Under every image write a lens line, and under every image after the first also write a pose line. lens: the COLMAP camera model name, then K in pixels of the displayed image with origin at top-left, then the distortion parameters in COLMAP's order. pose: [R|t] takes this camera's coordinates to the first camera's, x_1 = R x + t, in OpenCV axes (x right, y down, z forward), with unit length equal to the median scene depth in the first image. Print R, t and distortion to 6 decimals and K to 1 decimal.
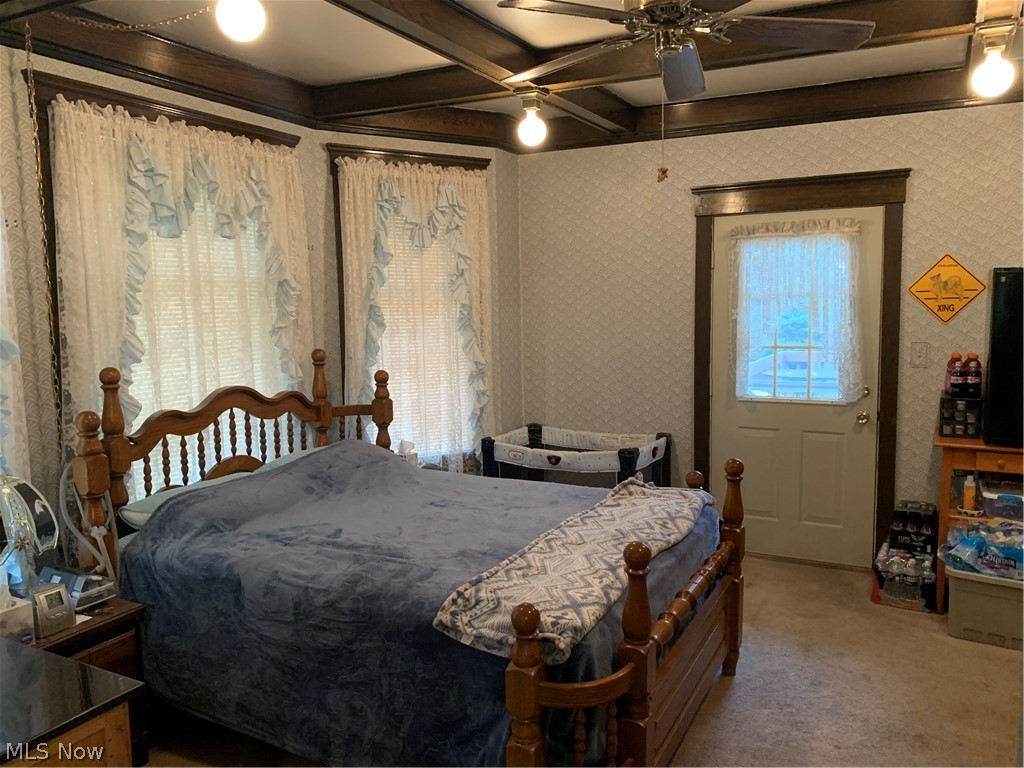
lens RADIAL K [[775.4, 0, 518.5], [0, 775.4, 383.6], [0, 0, 1]] dist [0.004322, -0.014352]
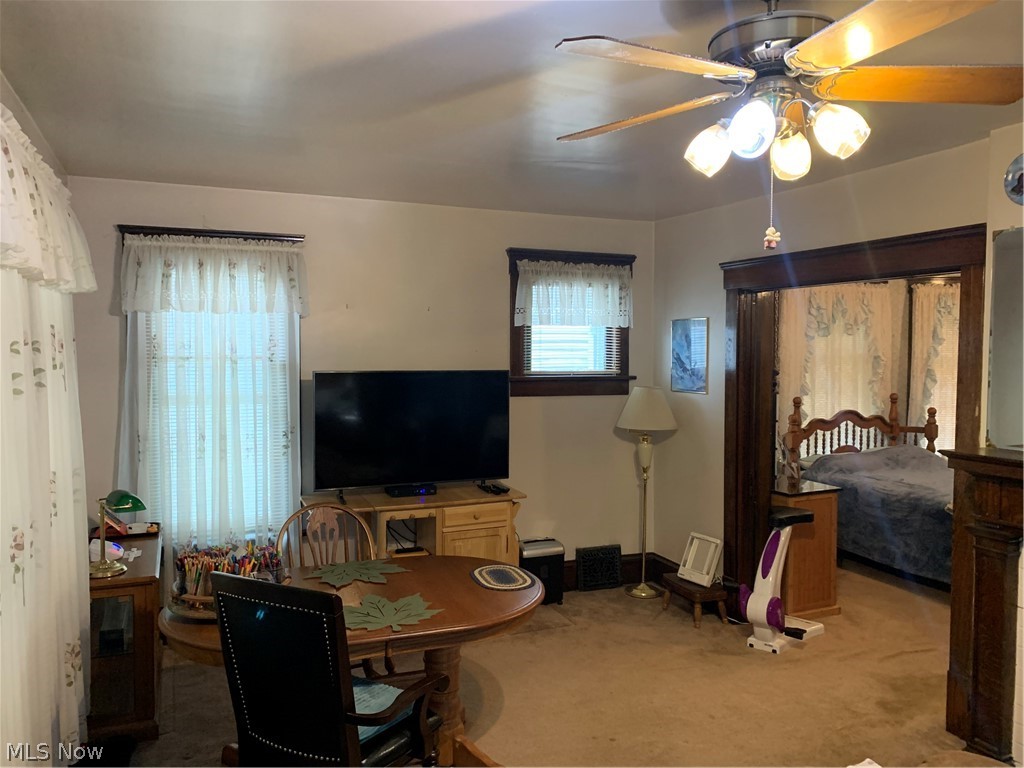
lens RADIAL K [[775.4, 0, 522.1], [0, 775.4, 388.0], [0, 0, 1]] dist [0.004322, -0.014352]
pose [[0.779377, 0.049567, -0.624591, 0.216837], [-0.076650, 0.996921, -0.016531, 0.043924], [0.621849, 0.060758, 0.780777, -1.060938]]
